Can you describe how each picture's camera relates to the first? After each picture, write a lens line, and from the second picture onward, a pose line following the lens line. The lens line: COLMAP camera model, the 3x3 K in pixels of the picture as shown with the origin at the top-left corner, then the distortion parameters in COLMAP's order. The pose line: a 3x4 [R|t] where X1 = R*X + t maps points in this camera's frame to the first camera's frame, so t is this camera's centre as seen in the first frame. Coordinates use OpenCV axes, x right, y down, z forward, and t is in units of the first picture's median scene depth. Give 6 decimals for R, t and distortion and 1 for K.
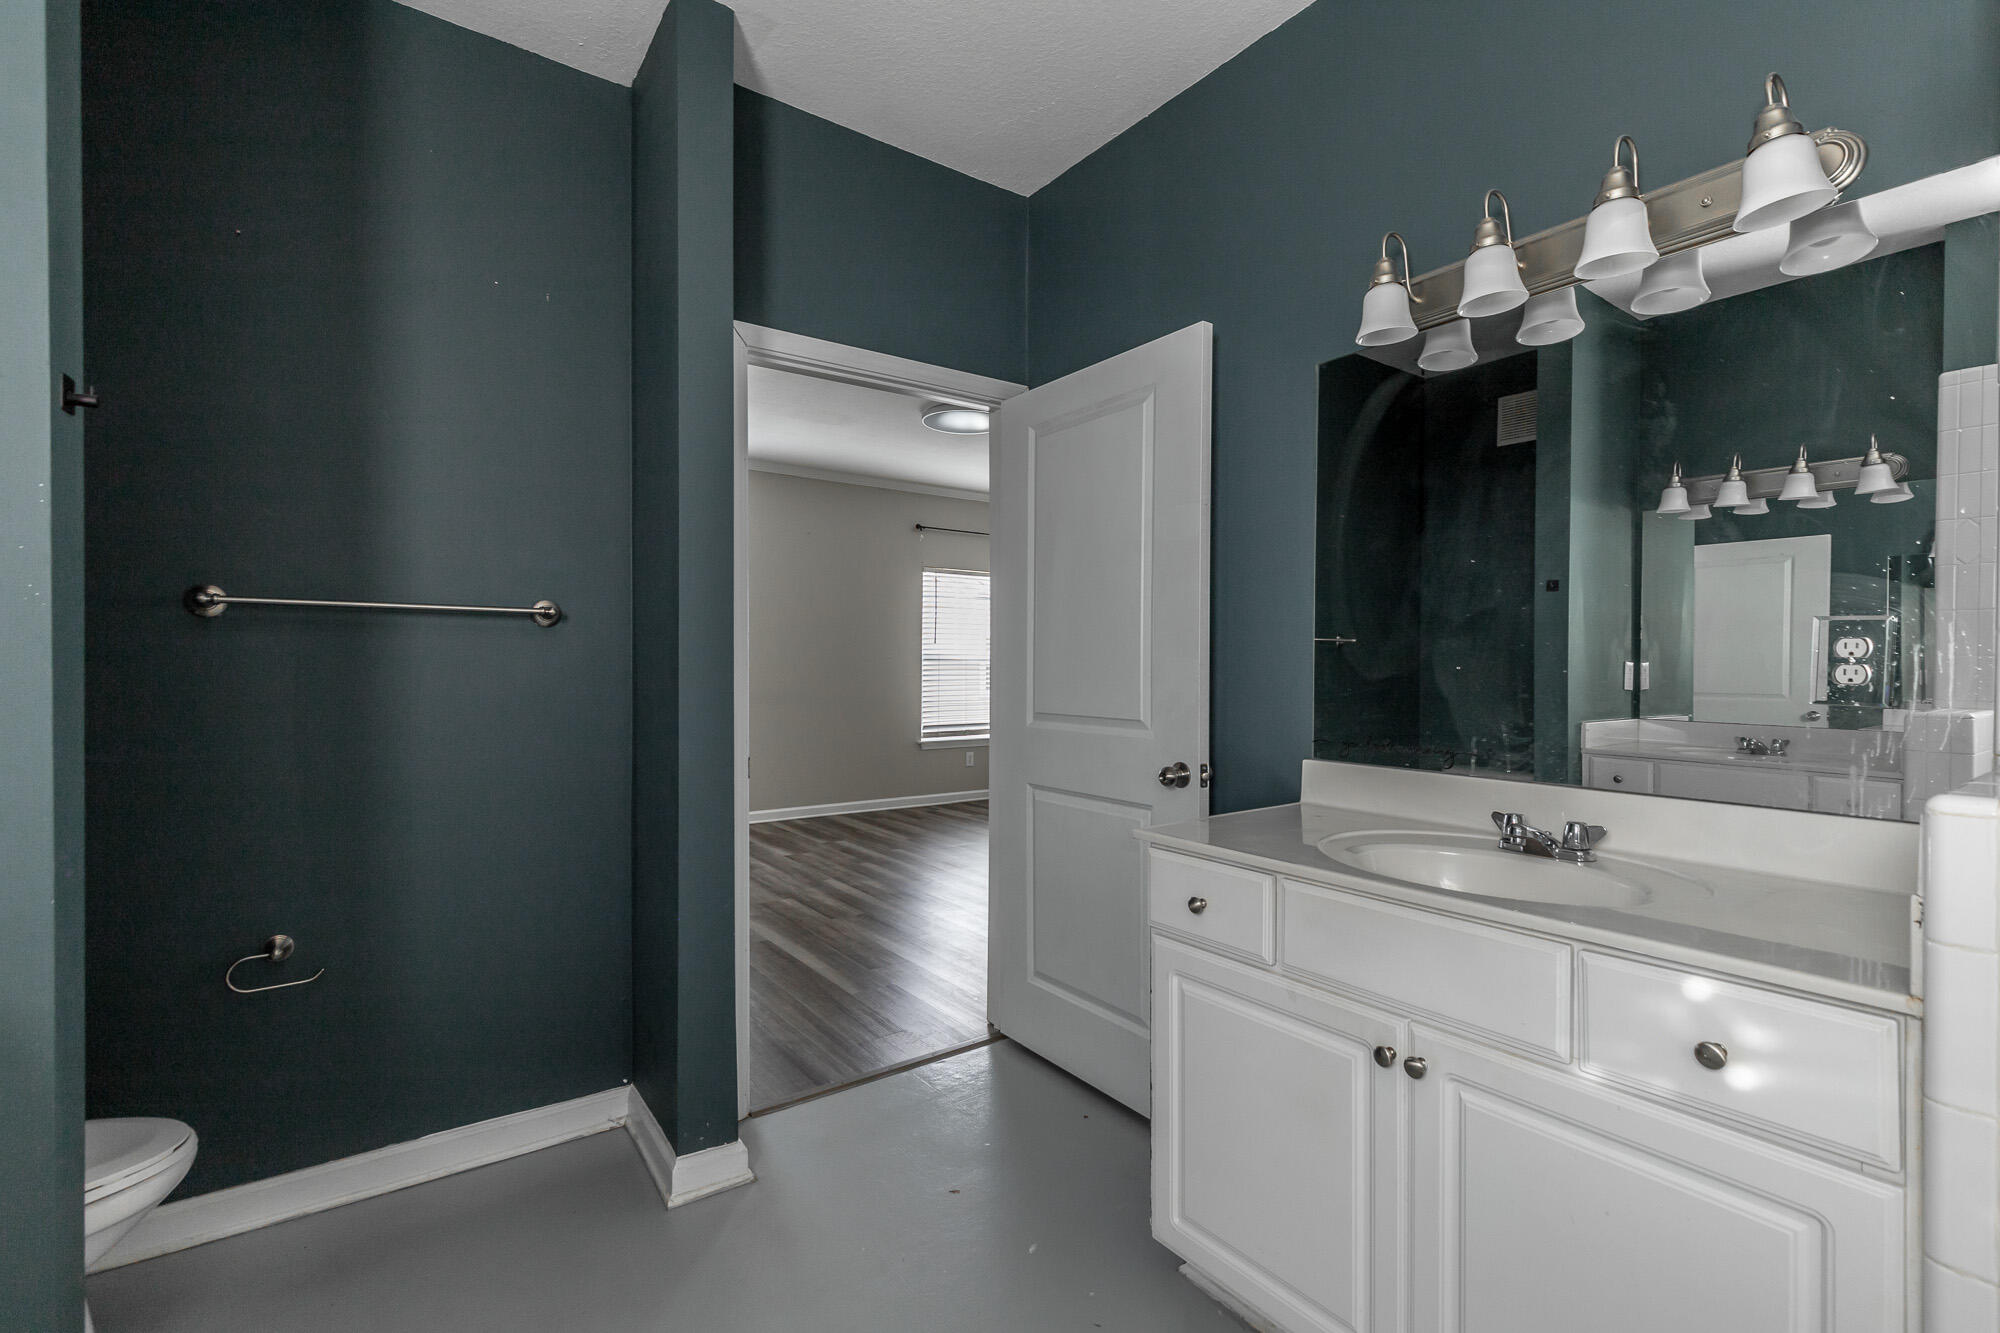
lens RADIAL K [[902.2, 0, 1004.2], [0, 902.2, 668.4], [0, 0, 1]] dist [0.008730, -0.001424]
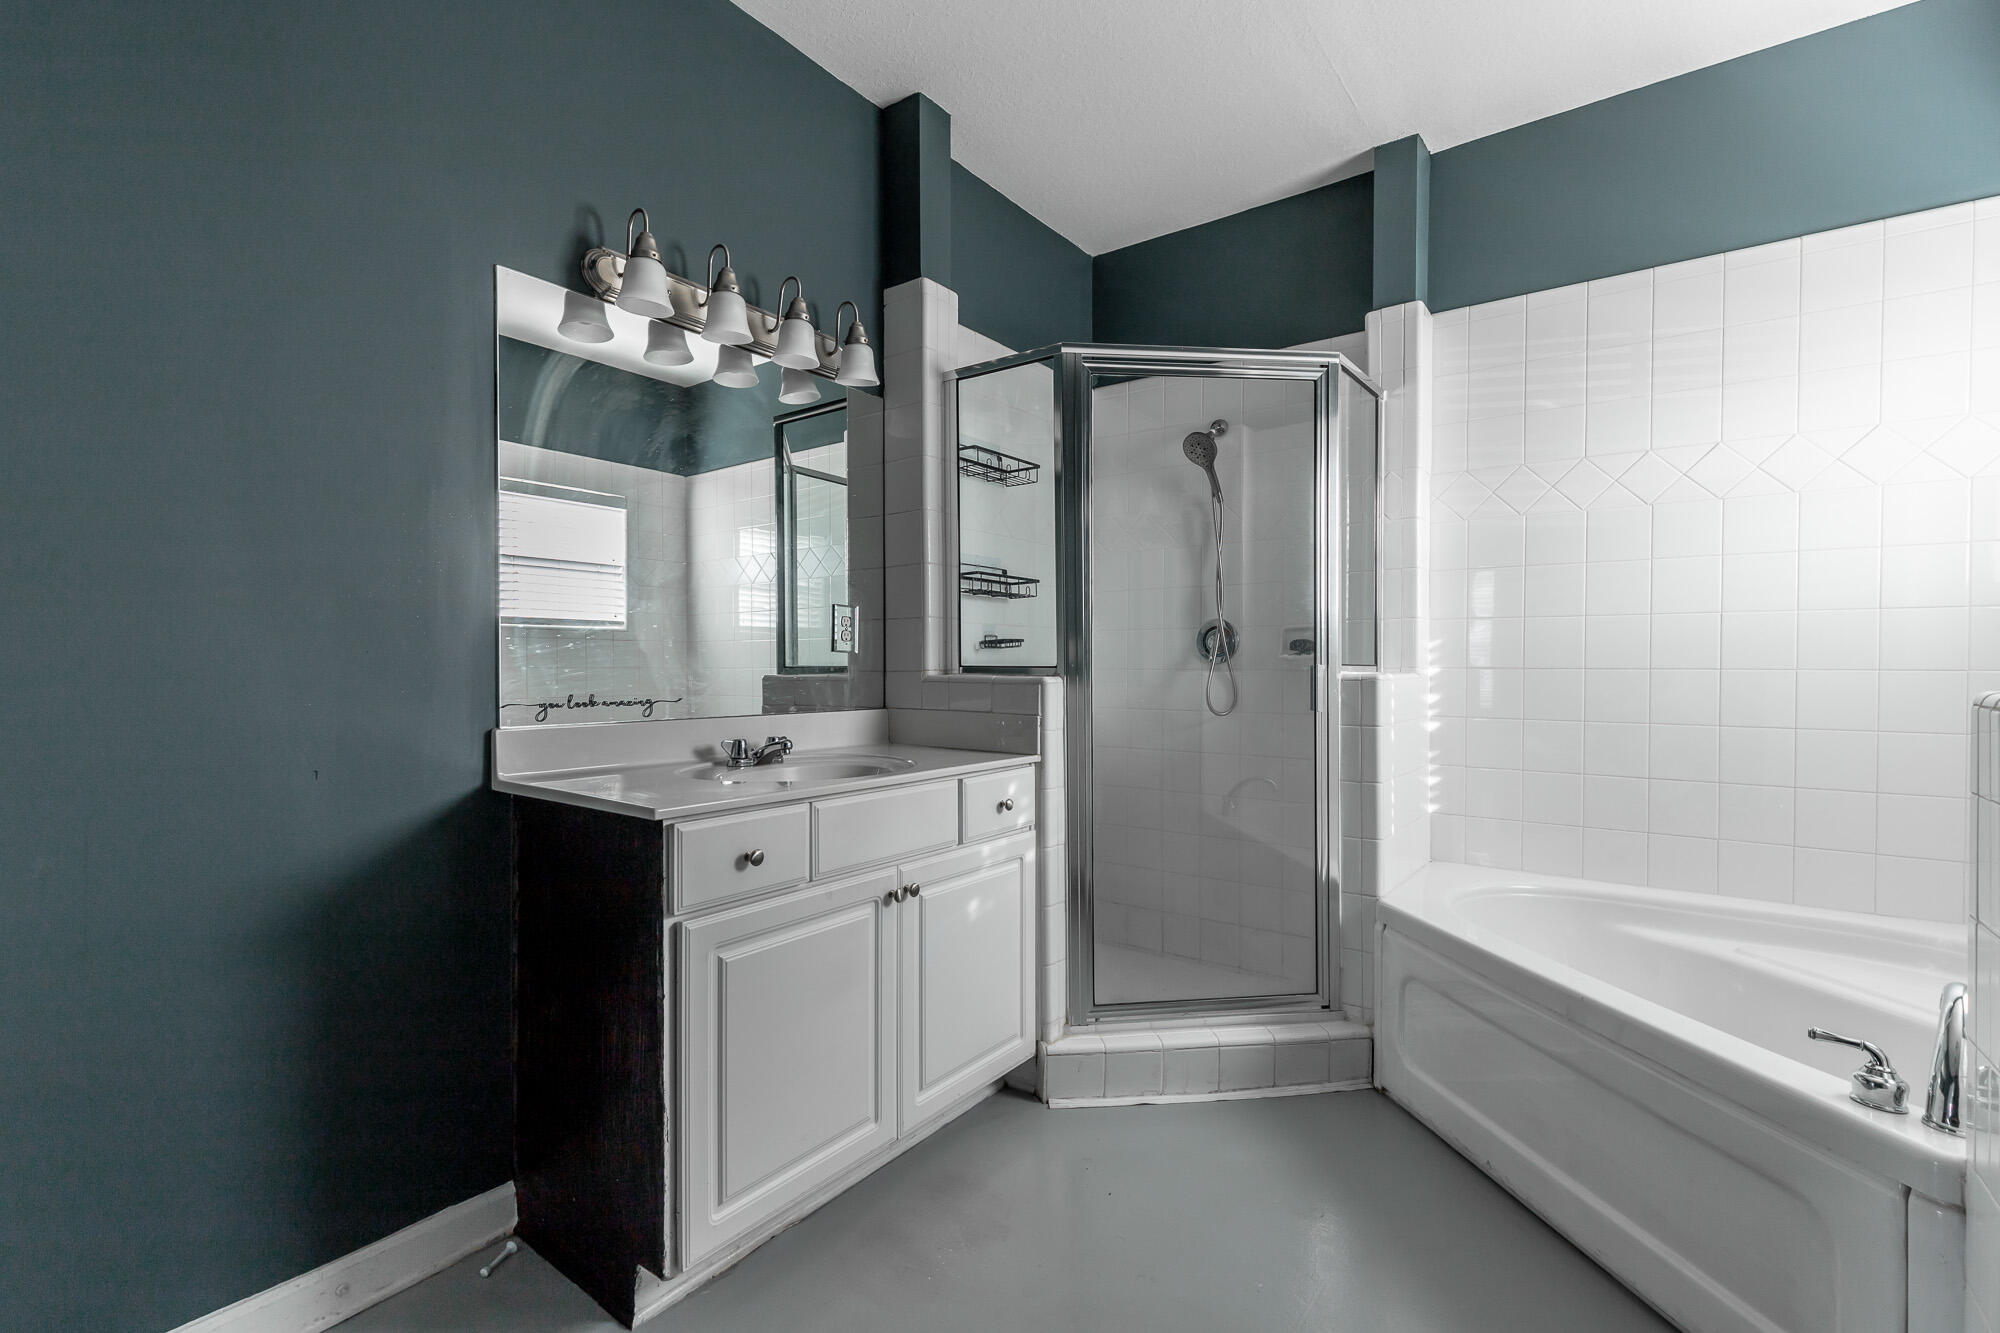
lens RADIAL K [[902.2, 0, 1004.3], [0, 902.2, 673.2], [0, 0, 1]] dist [0.008730, -0.001424]
pose [[-0.313200, -0.011122, 0.949622, -0.569600], [-0.001057, 0.999935, 0.011362, 0.031917], [-0.949686, 0.002555, -0.313192, 0.730584]]
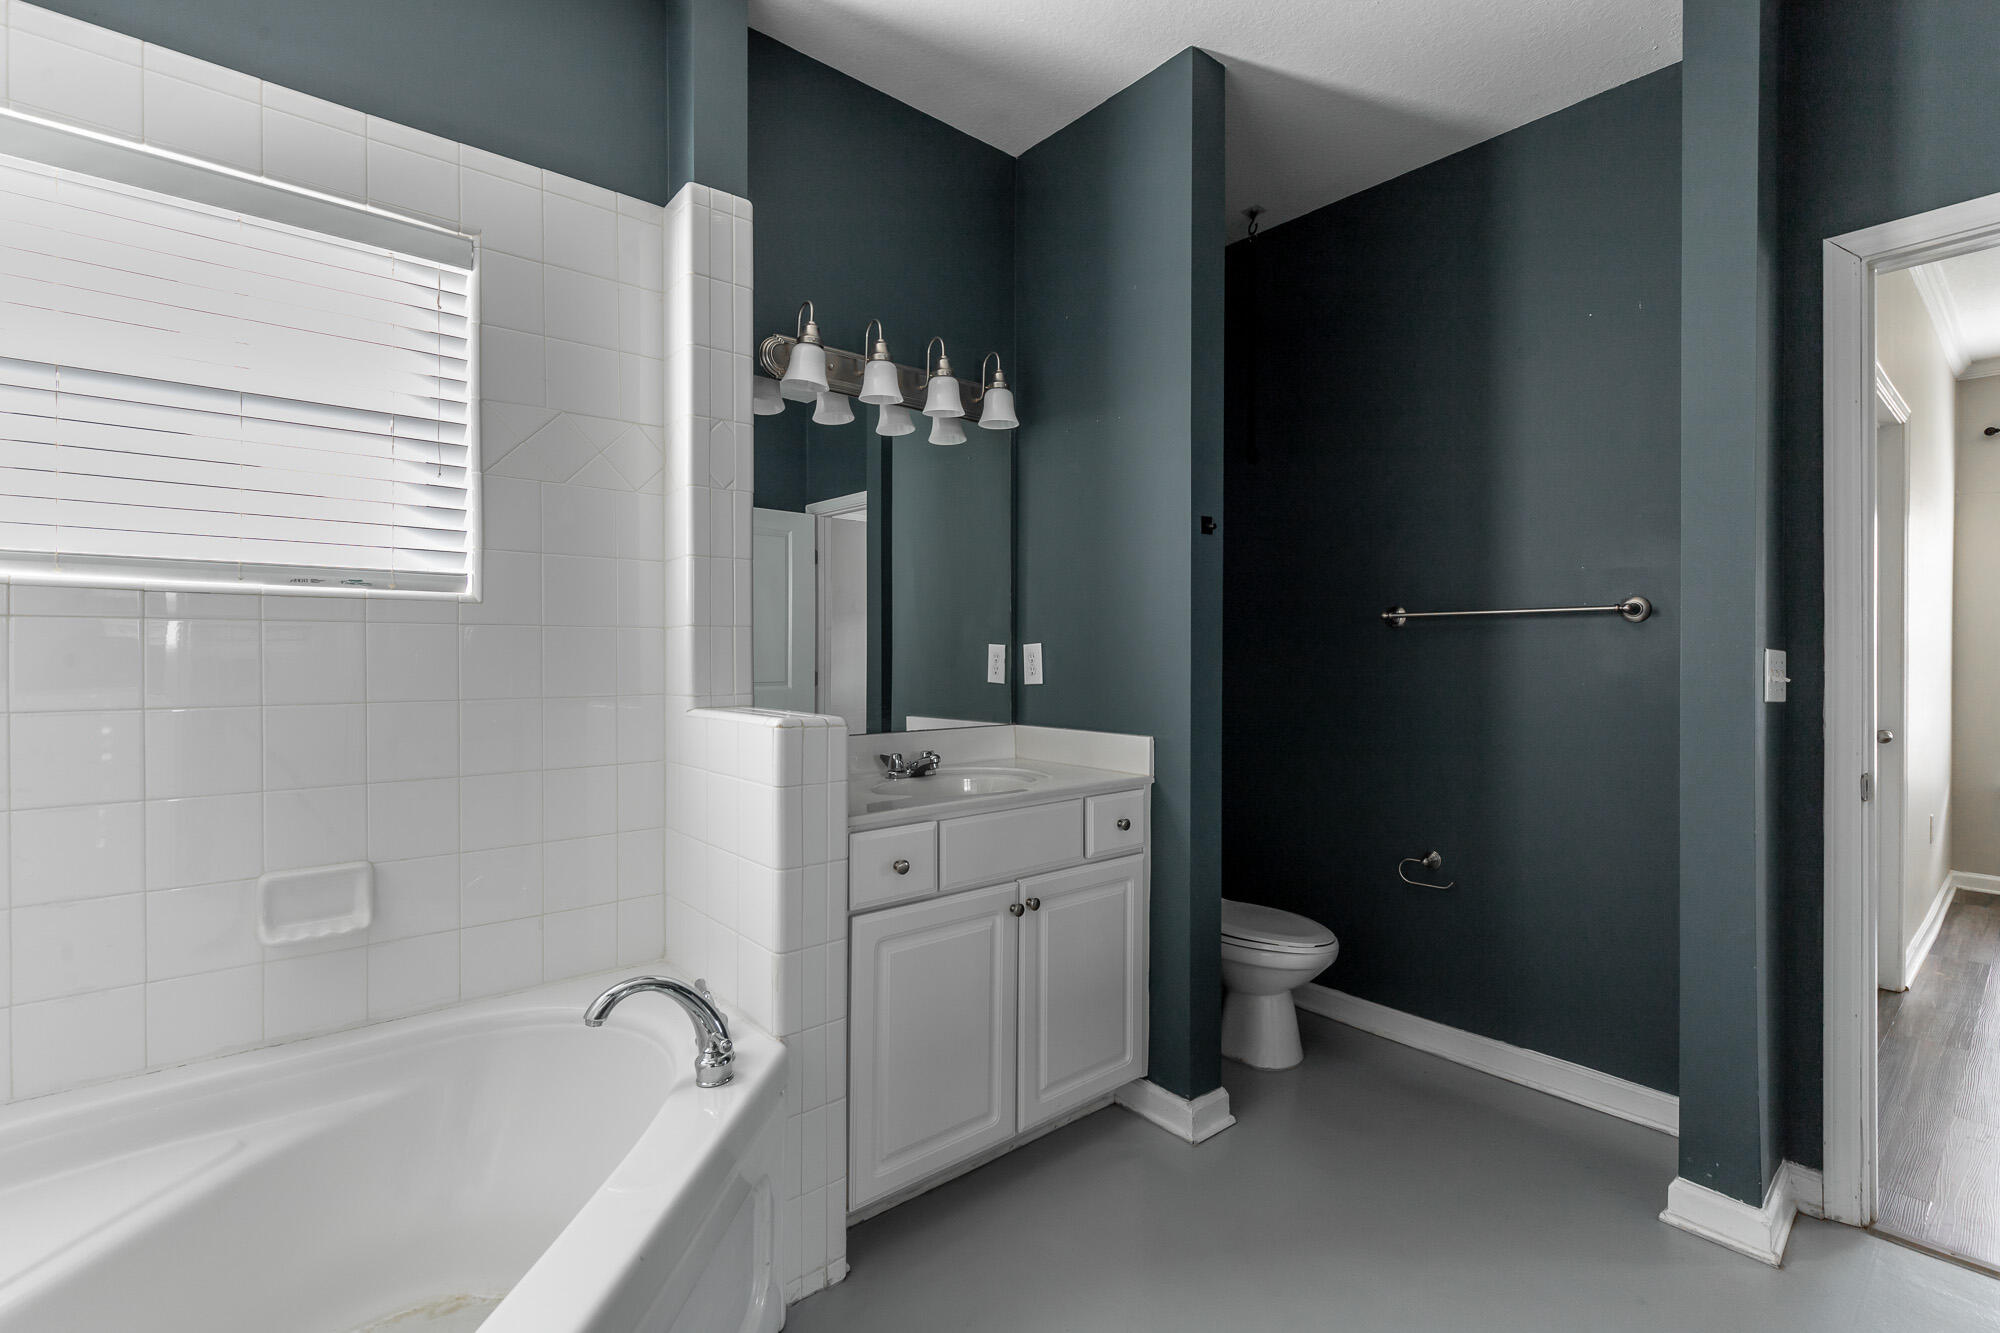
lens RADIAL K [[902.2, 0, 1009.0], [0, 902.2, 659.5], [0, 0, 1]] dist [0.008730, -0.001424]
pose [[0.084860, 0.000423, -0.996393, 0.492257], [-0.002023, 0.999998, 0.000252, -0.001798], [0.996391, 0.001994, 0.084861, 0.204392]]
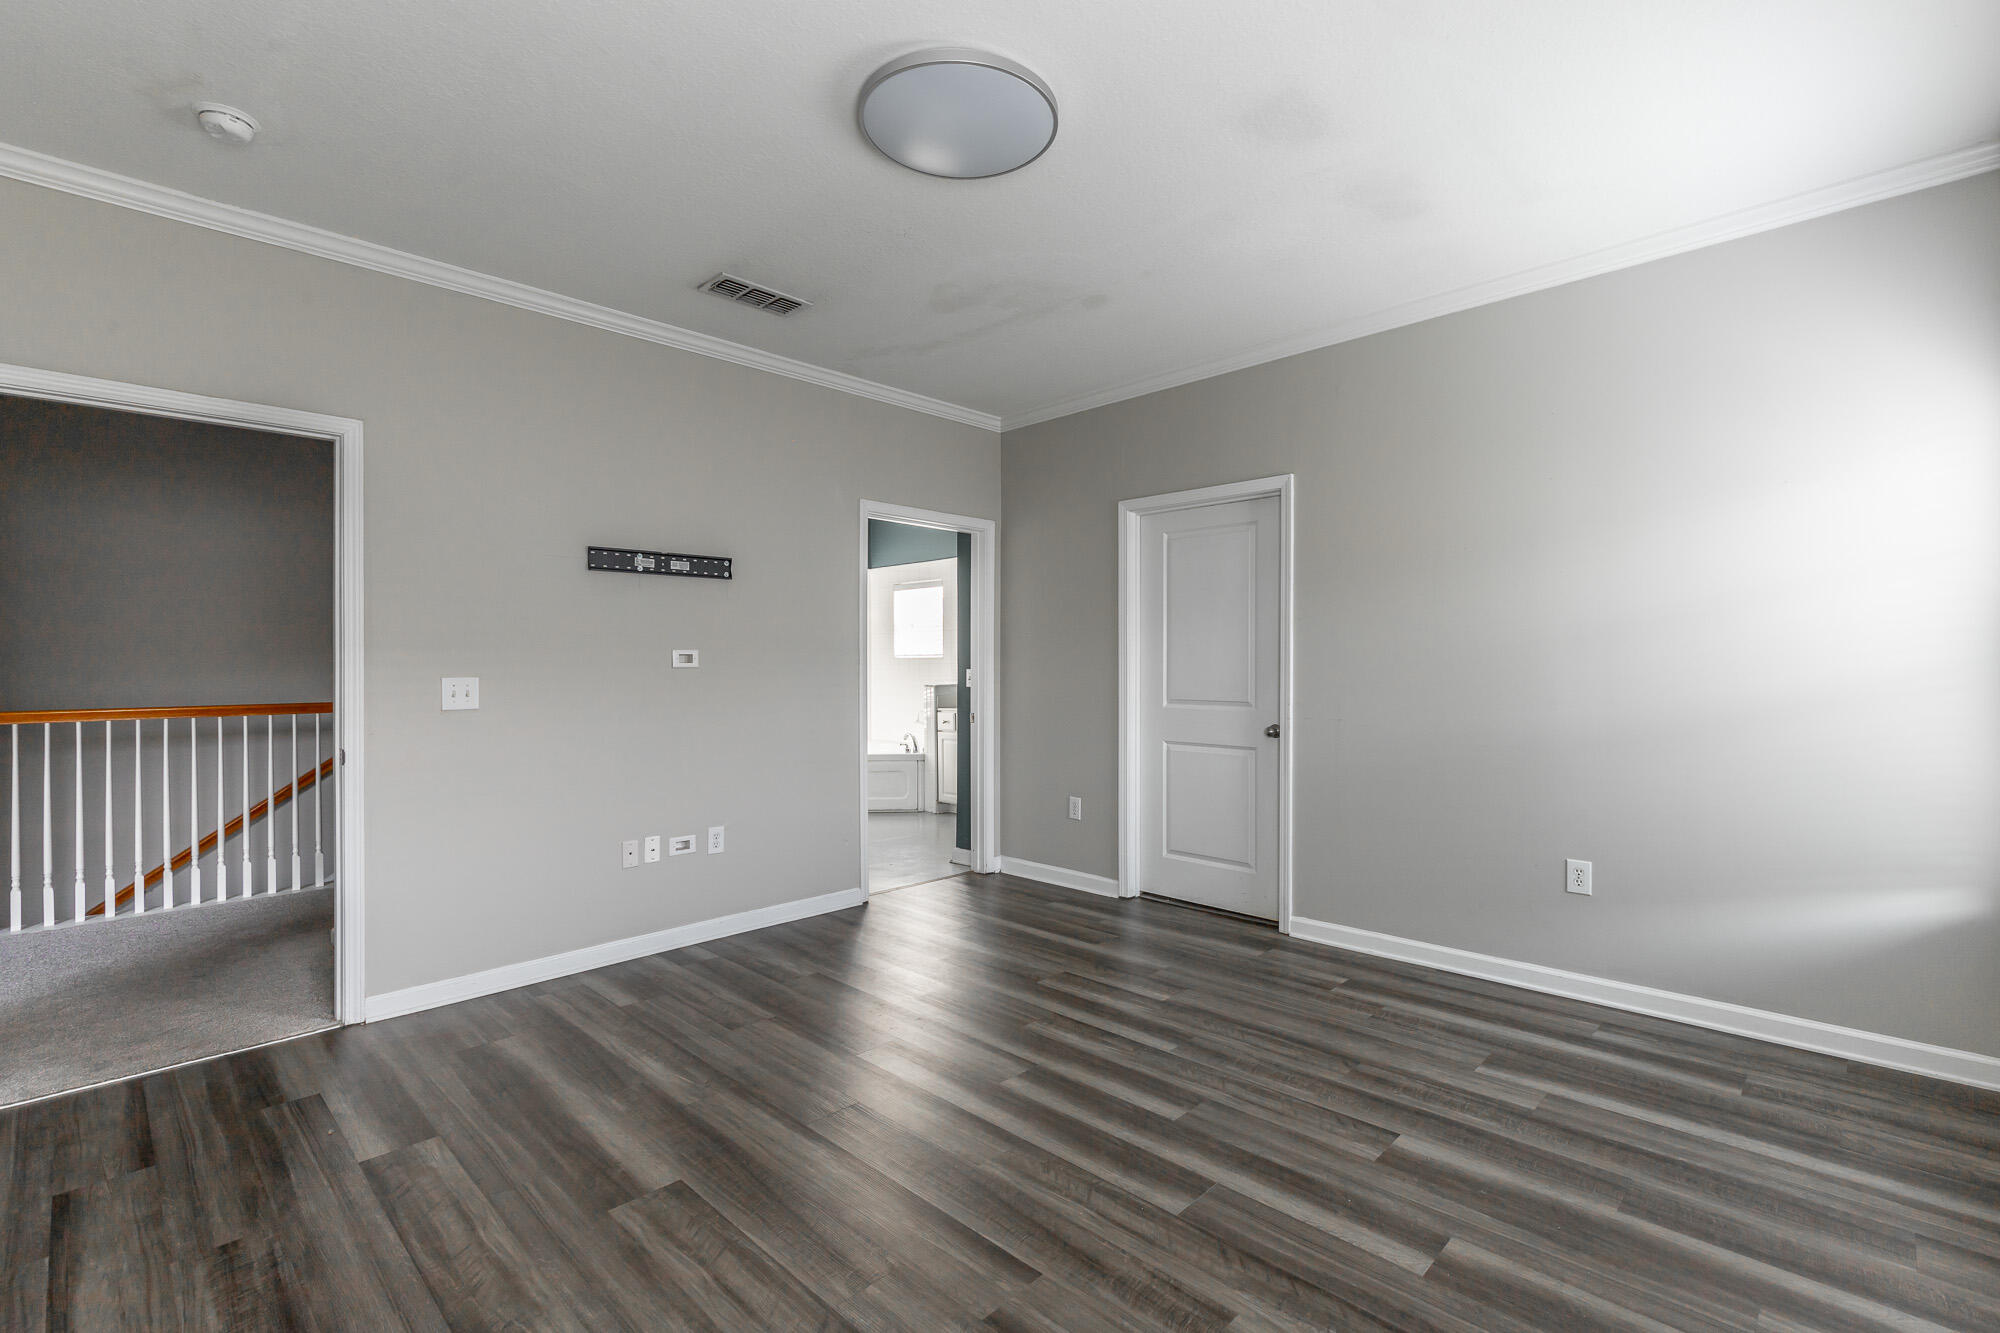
lens RADIAL K [[902.2, 0, 1006.1], [0, 902.2, 668.0], [0, 0, 1]] dist [0.008730, -0.001424]
pose [[-0.985749, 0.001985, -0.168209, 0.017905], [0.000834, 0.999976, 0.006910, -0.035678], [0.168219, 0.006671, -0.985727, 3.497053]]
